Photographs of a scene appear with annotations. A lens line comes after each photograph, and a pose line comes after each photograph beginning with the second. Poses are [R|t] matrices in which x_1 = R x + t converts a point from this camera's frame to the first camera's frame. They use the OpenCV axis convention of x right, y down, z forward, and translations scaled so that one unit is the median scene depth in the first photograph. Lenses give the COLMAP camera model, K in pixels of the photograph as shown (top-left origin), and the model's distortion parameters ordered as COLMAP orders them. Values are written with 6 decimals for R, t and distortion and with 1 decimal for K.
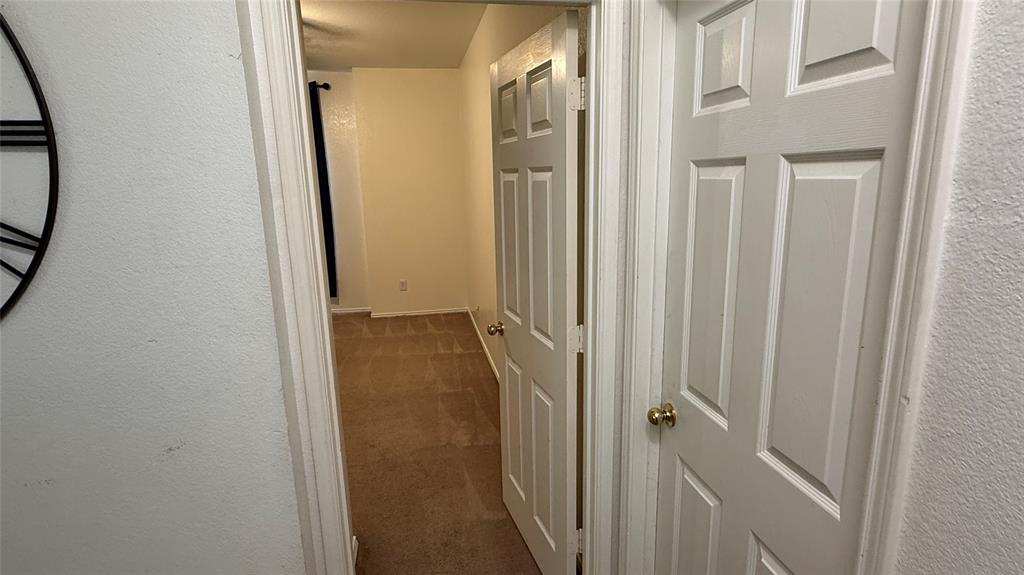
lens RADIAL K [[522.4, 0, 512.0], [0, 522.4, 287.5], [0, 0, 1]] dist [-0.003996, -0.000291]
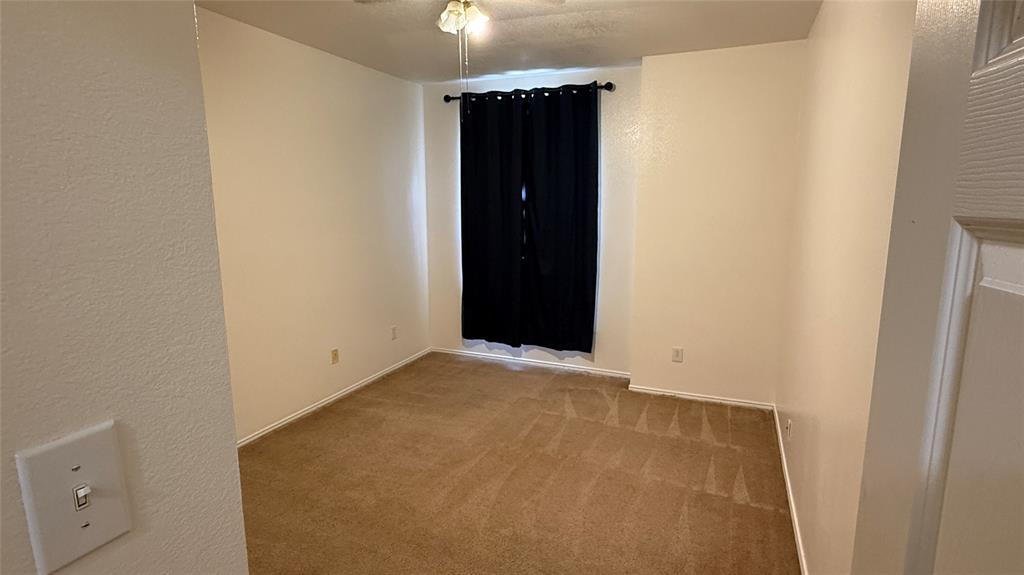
lens RADIAL K [[522.4, 0, 512.0], [0, 522.4, 287.5], [0, 0, 1]] dist [-0.003996, -0.000291]
pose [[0.831266, 0.113231, -0.544220, -0.018453], [-0.135472, 0.990781, -0.000783, -0.064577], [0.539114, 0.074377, 0.838942, 0.273855]]
